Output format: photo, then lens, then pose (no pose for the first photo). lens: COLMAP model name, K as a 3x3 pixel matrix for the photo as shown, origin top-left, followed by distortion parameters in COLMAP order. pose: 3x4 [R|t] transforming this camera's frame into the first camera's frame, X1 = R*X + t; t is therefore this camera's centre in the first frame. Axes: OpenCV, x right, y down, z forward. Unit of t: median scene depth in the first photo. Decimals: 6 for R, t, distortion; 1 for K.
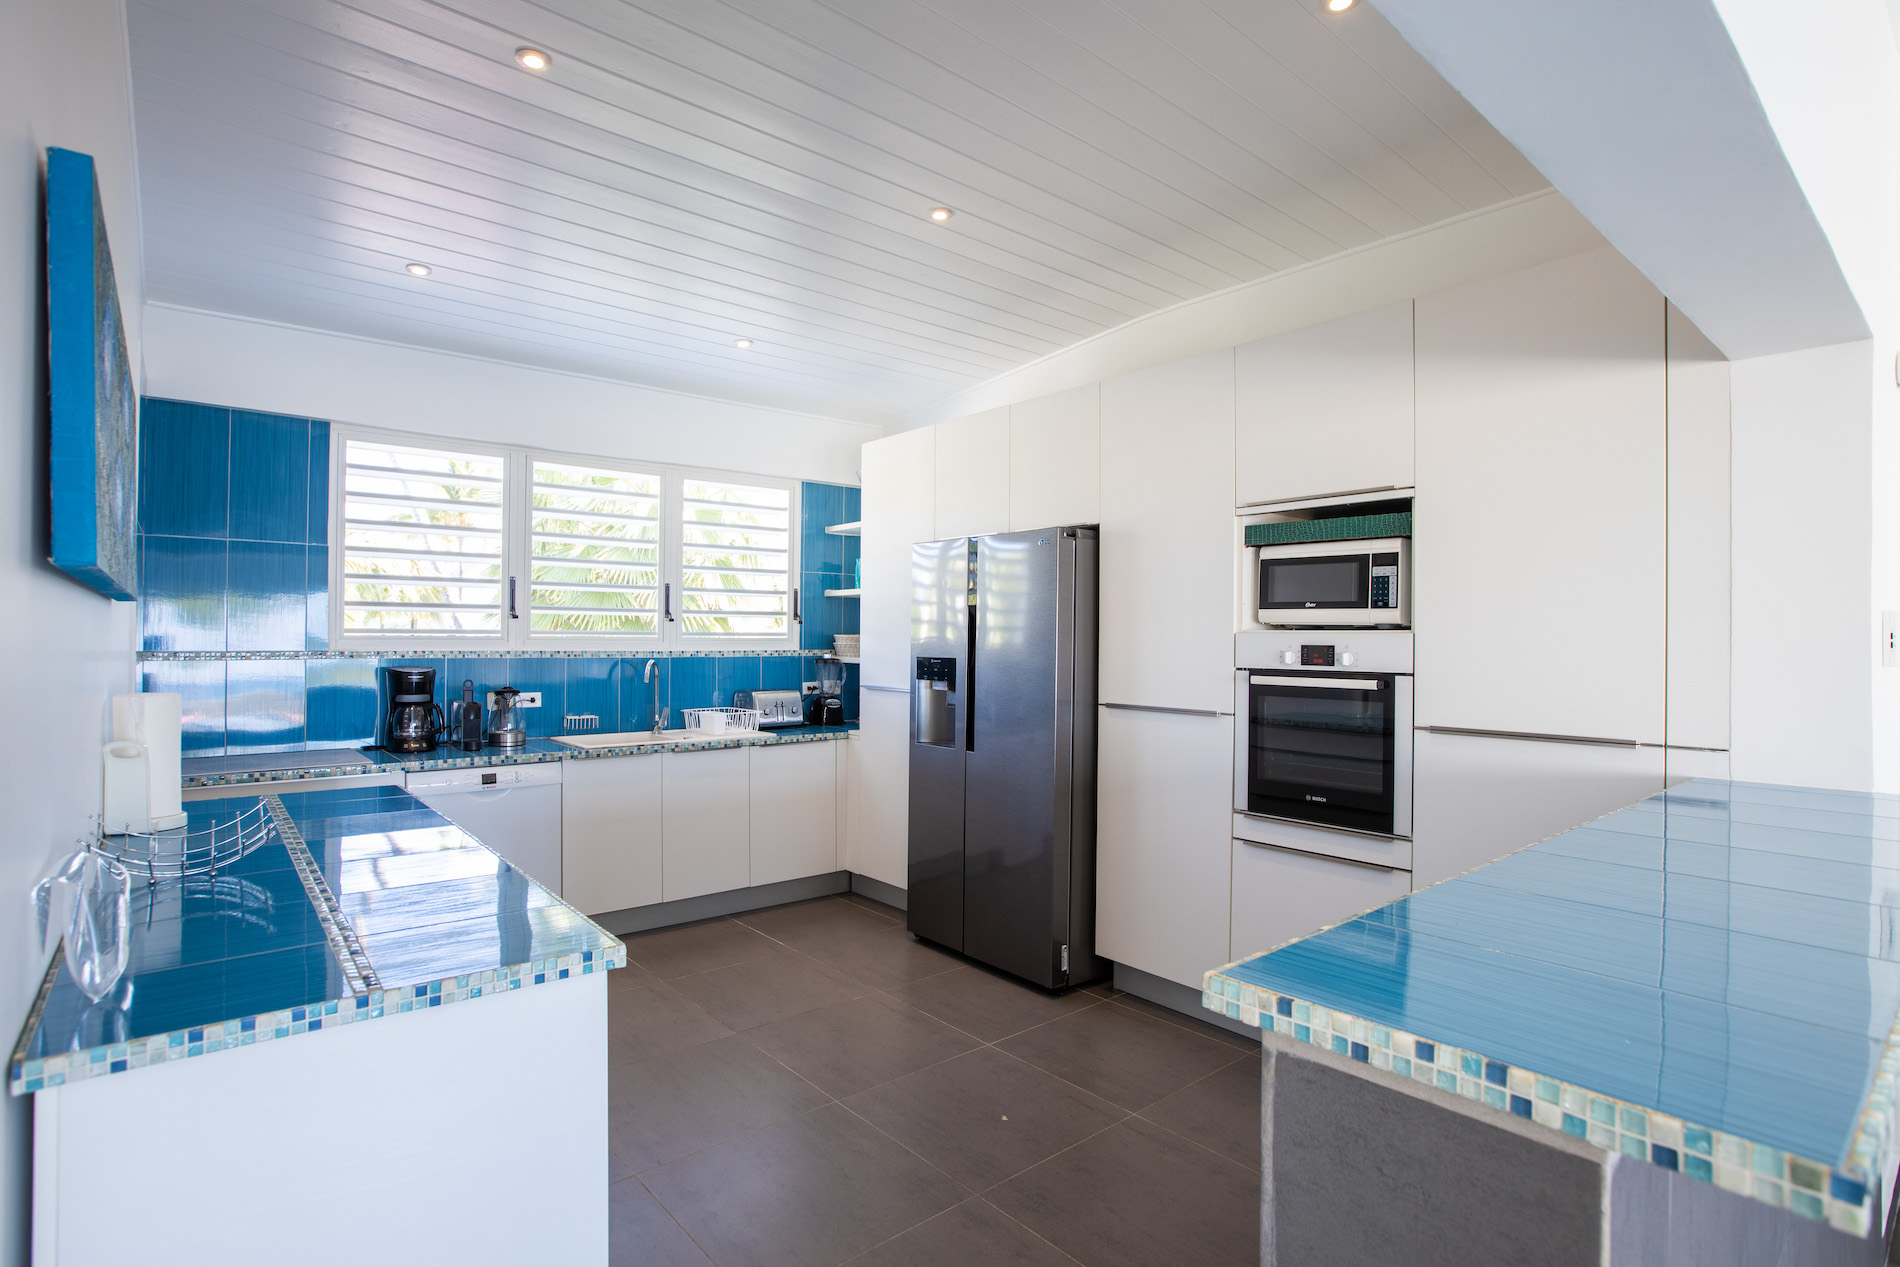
lens RADIAL K [[952.5, 0, 962.9], [0, 952.5, 631.0], [0, 0, 1]] dist [-0.017239, 0.000607]
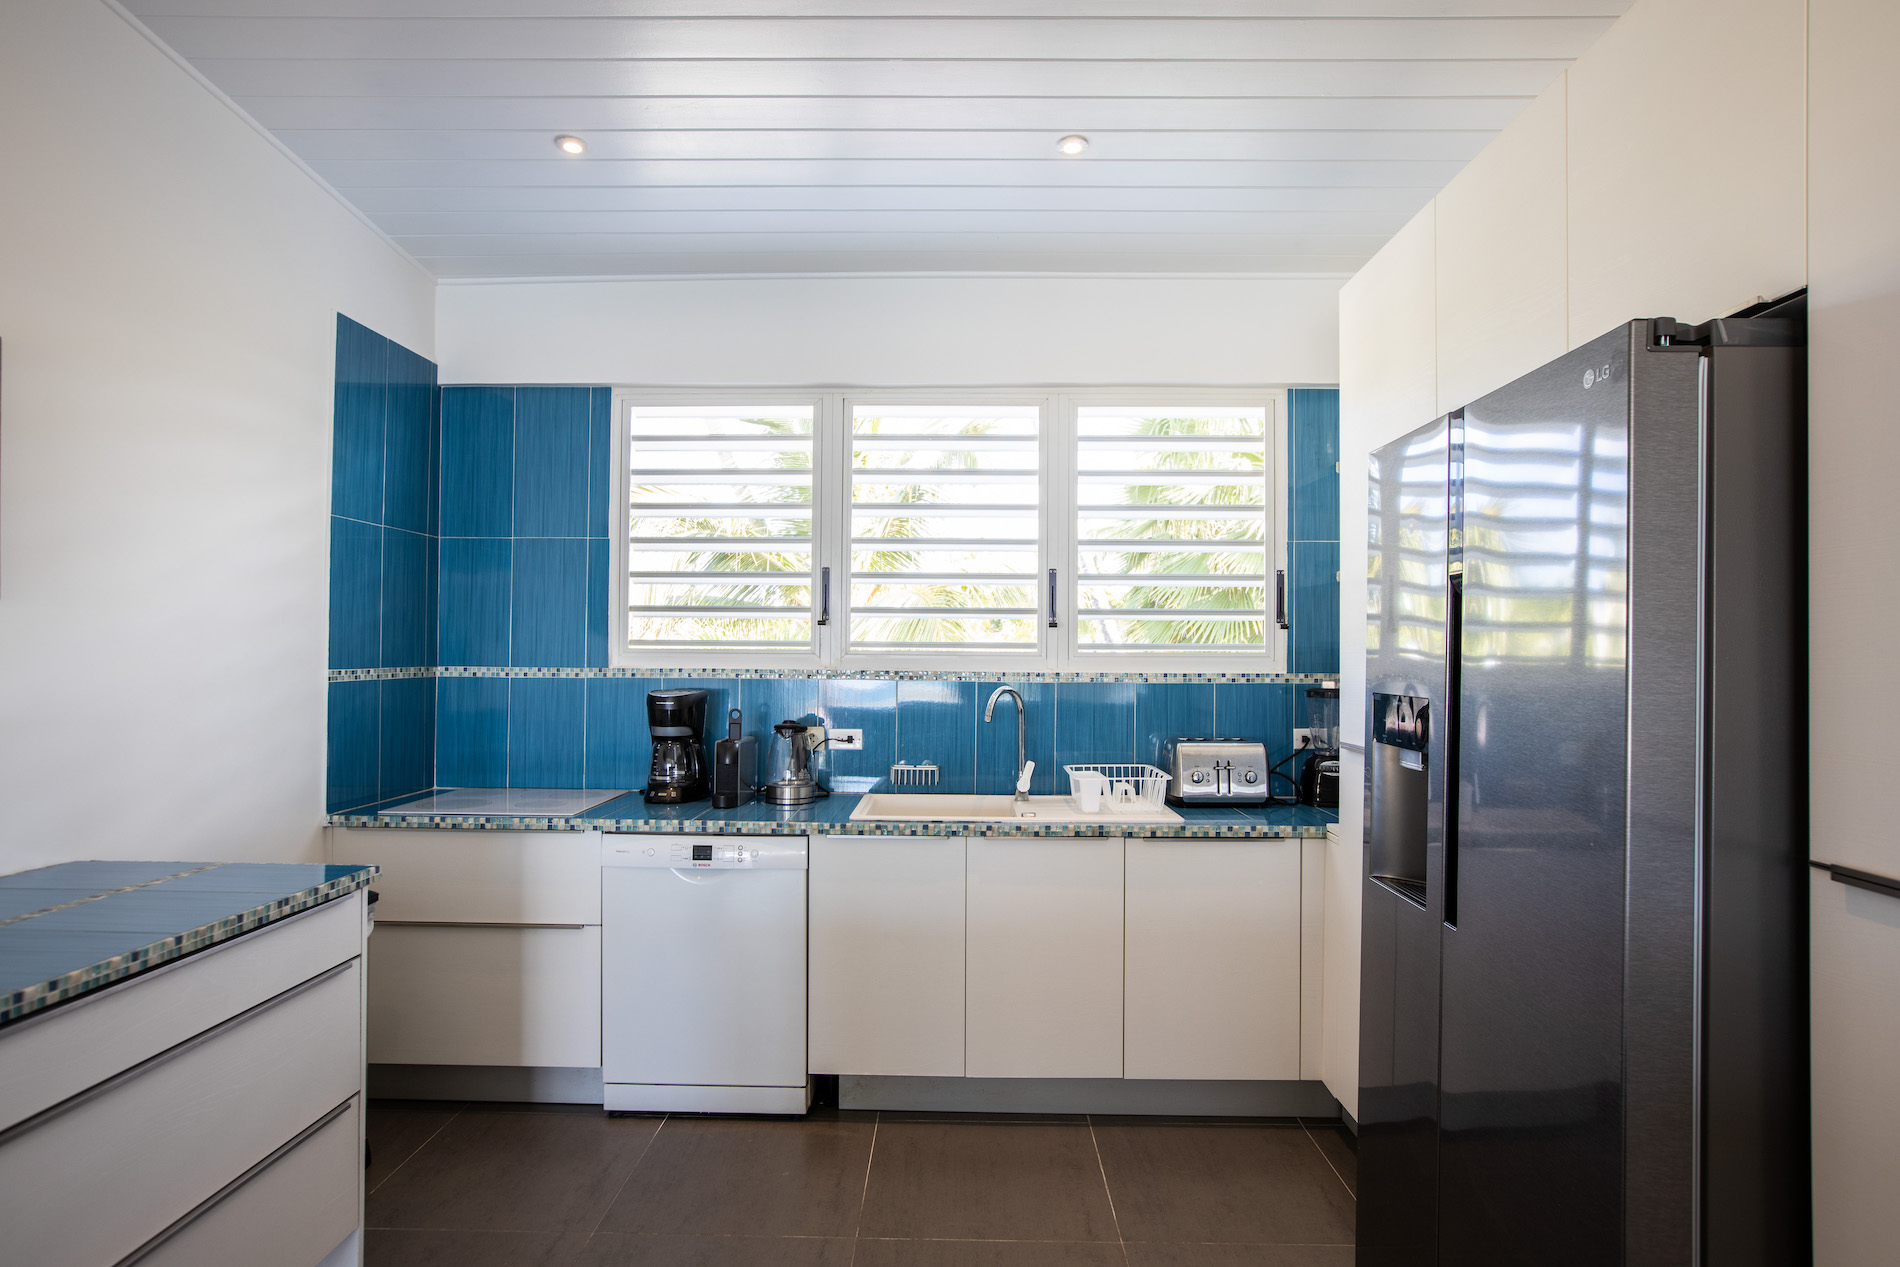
lens RADIAL K [[1059.0, 0, 940.5], [0, 1059.0, 634.4], [0, 0, 1]] dist [-0.028048, 0.003910]
pose [[0.745126, -0.010233, -0.666846, 0.129757], [0.002802, 0.999921, -0.012214, 0.004102], [0.666918, 0.007233, 0.745096, 0.451220]]
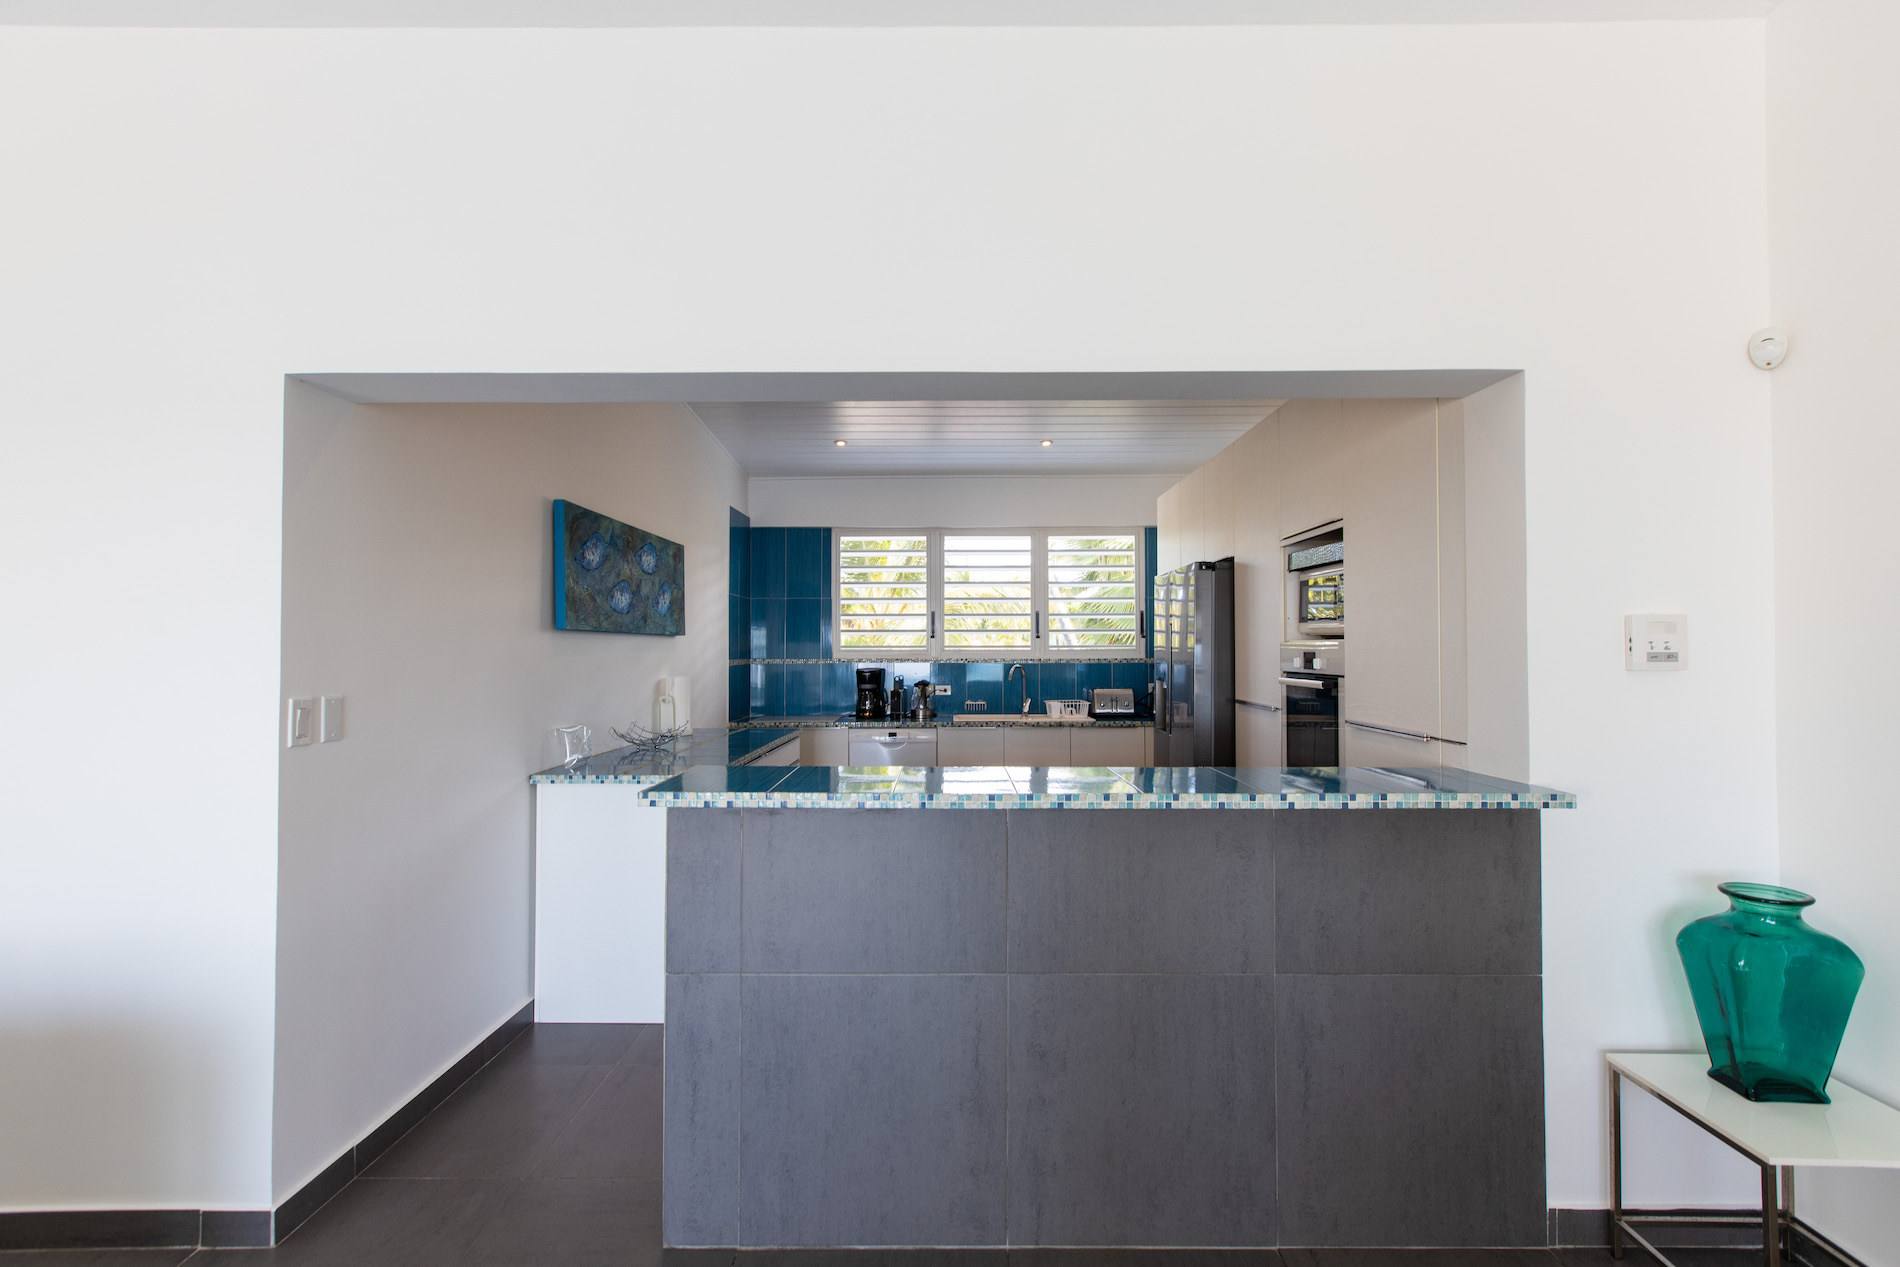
lens RADIAL K [[897.4, 0, 959.1], [0, 897.4, 641.3], [0, 0, 1]] dist [-0.033973, 0.001327]
pose [[0.768443, -0.013227, -0.639782, 0.503307], [0.012836, 0.999904, -0.005256, 0.000882], [0.639790, -0.004174, 0.768539, -0.111696]]
